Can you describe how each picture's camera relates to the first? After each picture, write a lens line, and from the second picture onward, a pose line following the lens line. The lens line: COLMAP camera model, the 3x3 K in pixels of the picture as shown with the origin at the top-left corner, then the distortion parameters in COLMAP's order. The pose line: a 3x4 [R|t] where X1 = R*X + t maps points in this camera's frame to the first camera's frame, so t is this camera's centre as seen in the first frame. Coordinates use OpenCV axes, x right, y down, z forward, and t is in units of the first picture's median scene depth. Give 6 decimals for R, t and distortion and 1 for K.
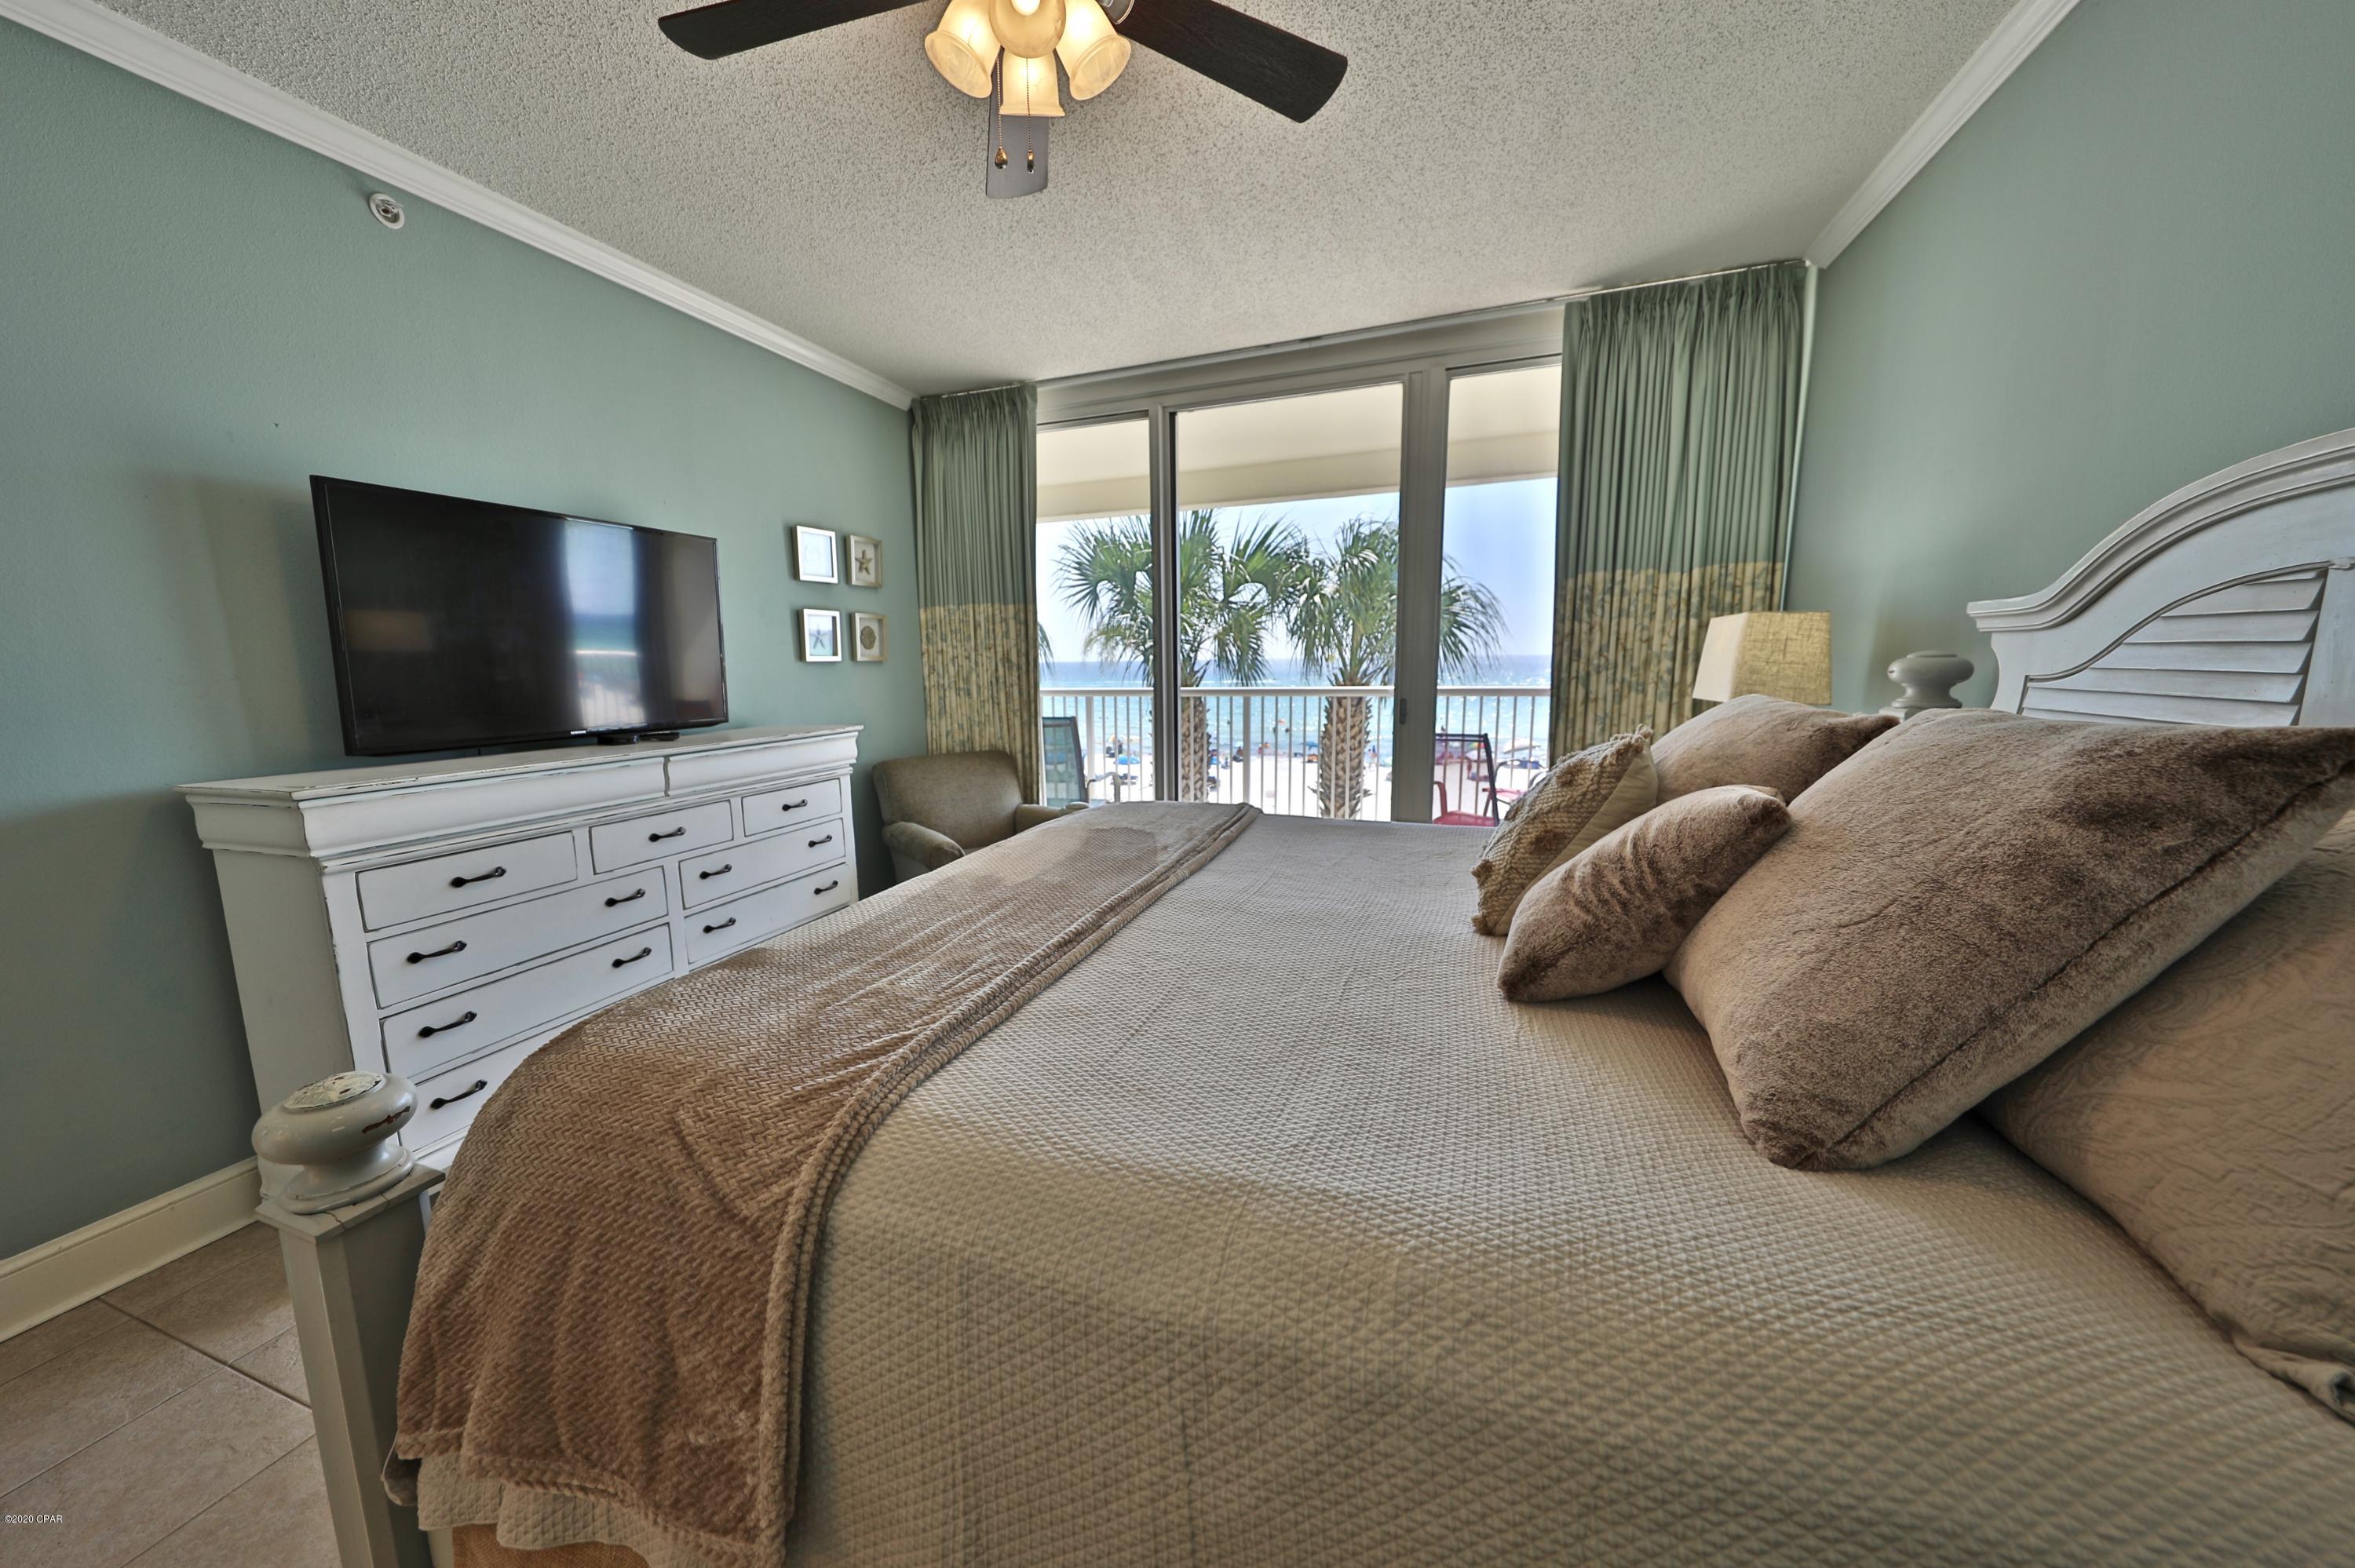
lens RADIAL K [[831.9, 0, 1131.3], [0, 831.9, 791.7], [0, 0, 1]] dist [-0.001626, -0.000970]
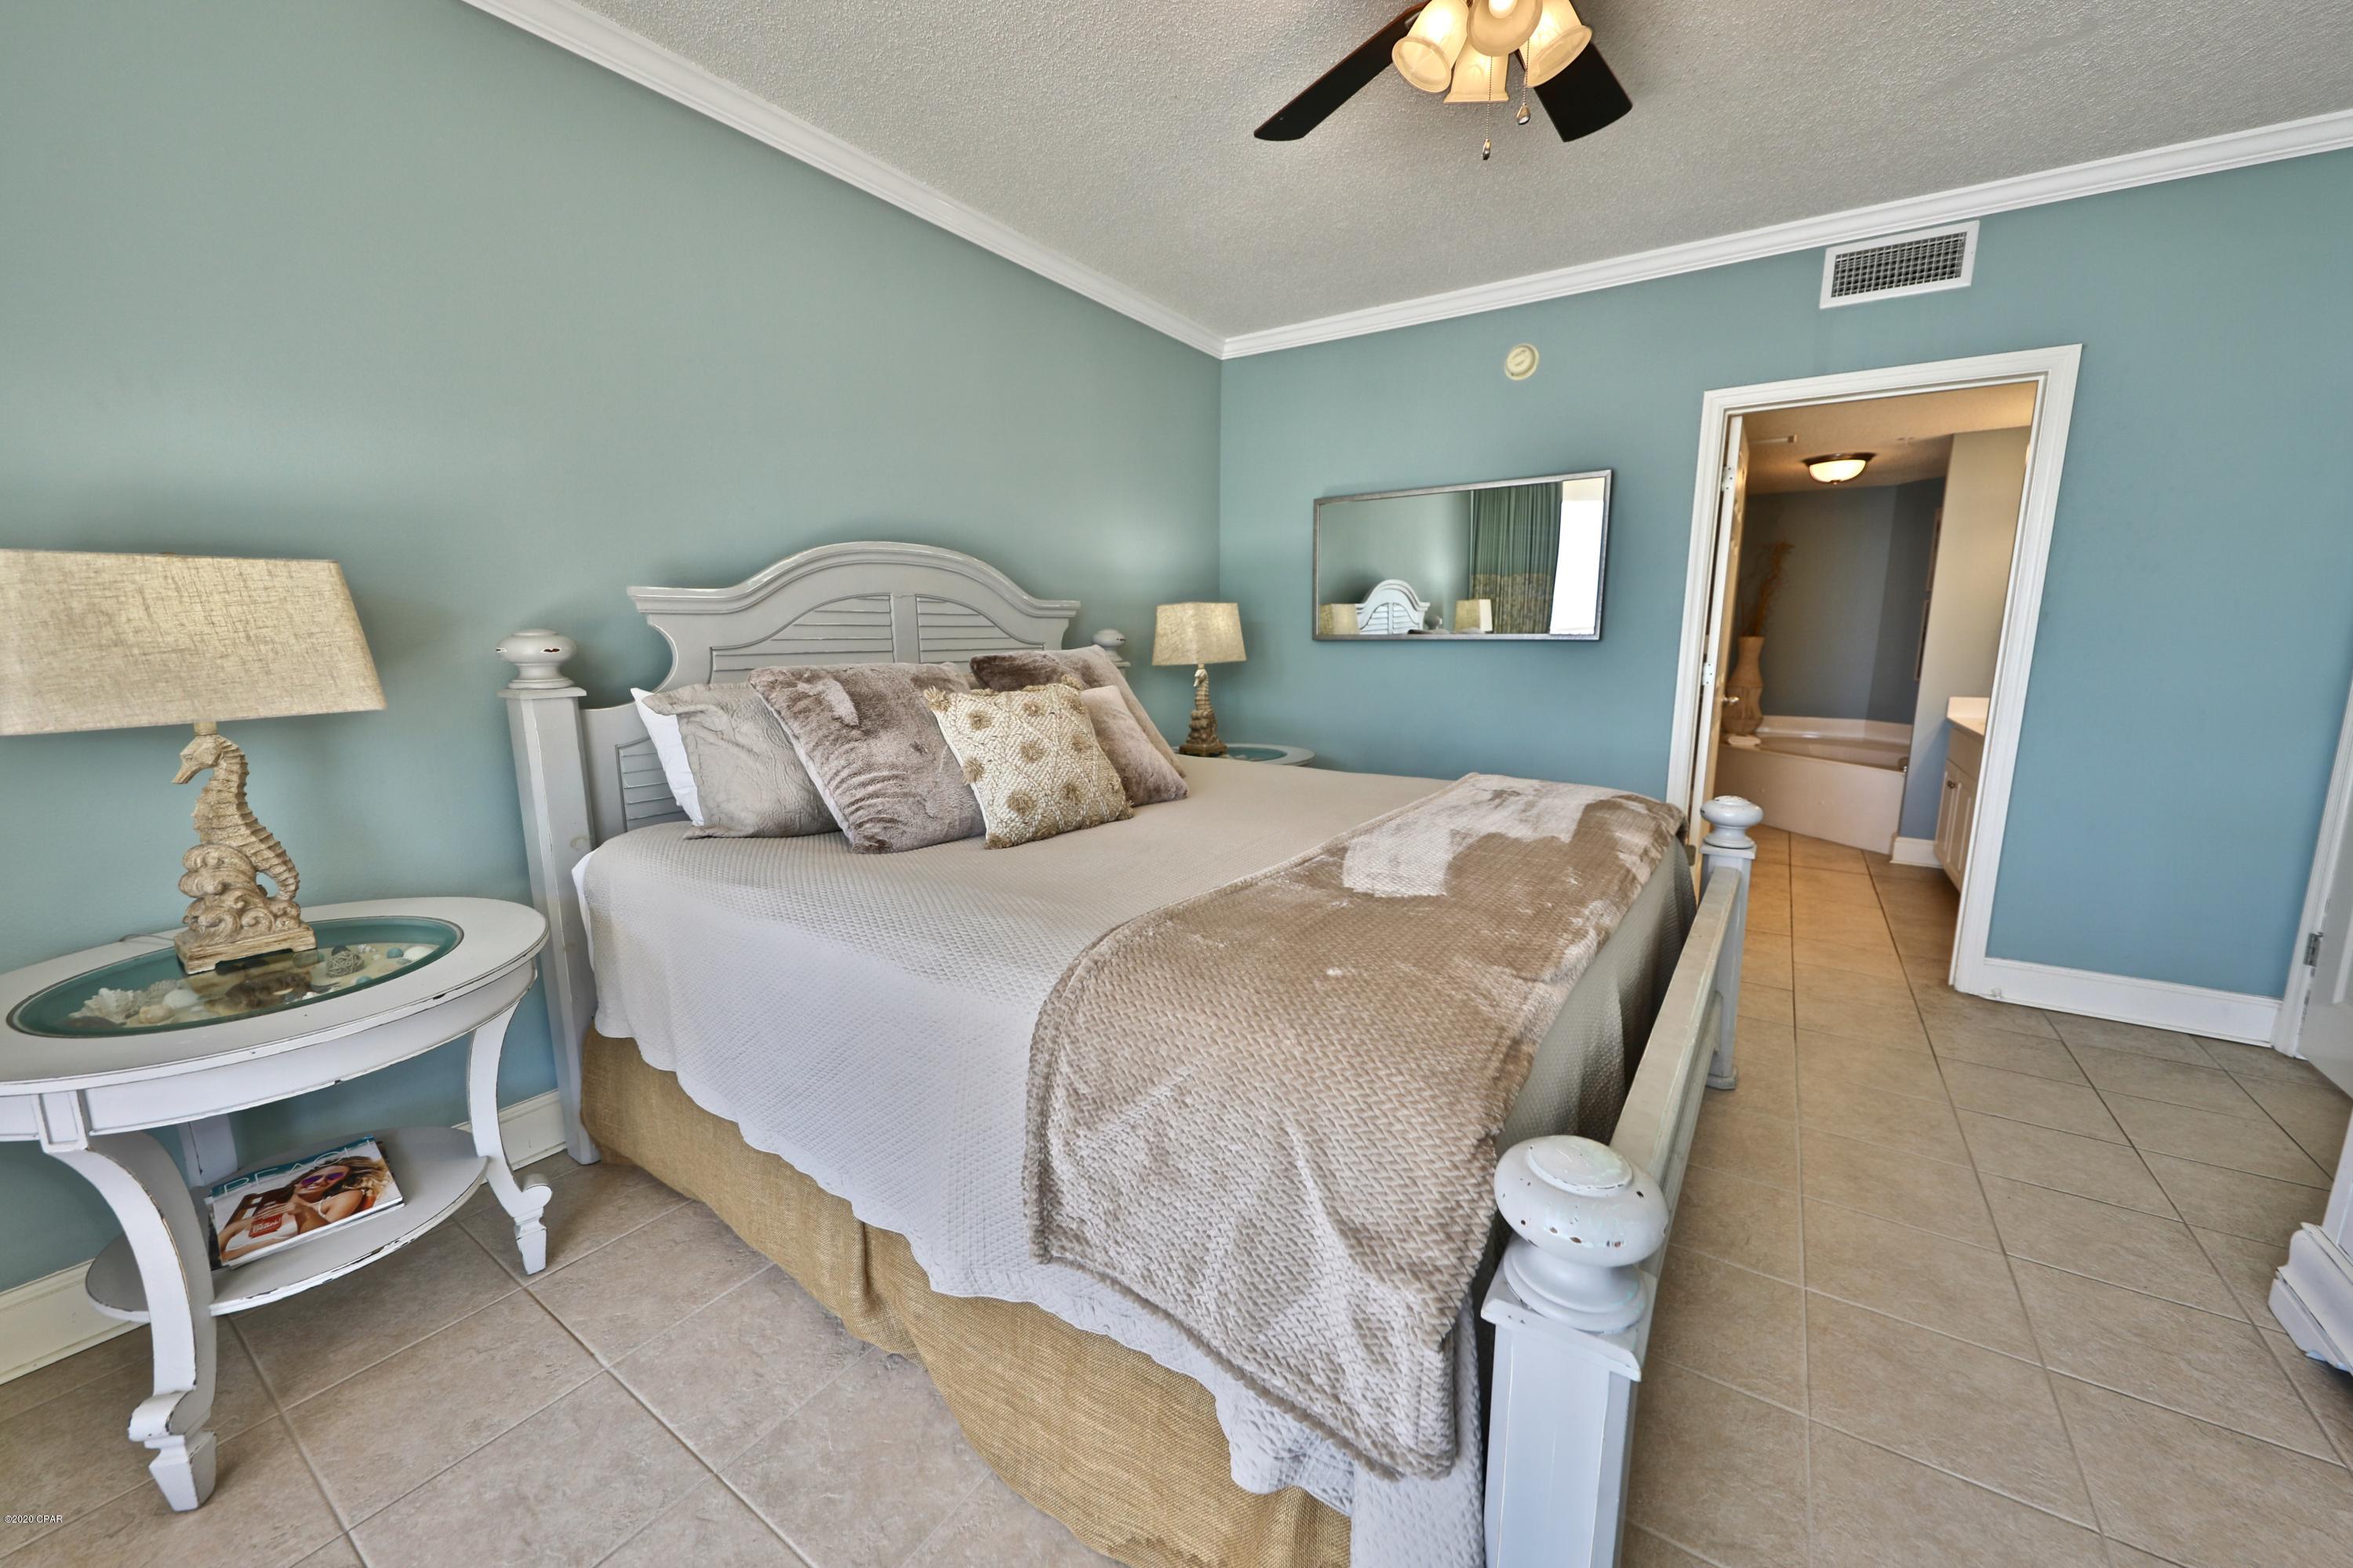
lens RADIAL K [[895.1, 0, 1170.1], [0, 895.1, 786.4], [0, 0, 1]] dist [0.001862, 0.000058]
pose [[-0.974604, -0.008096, 0.223790, 0.004263], [0.062661, 0.949567, 0.307240, -0.138130], [-0.214991, 0.313461, -0.924944, 0.959866]]
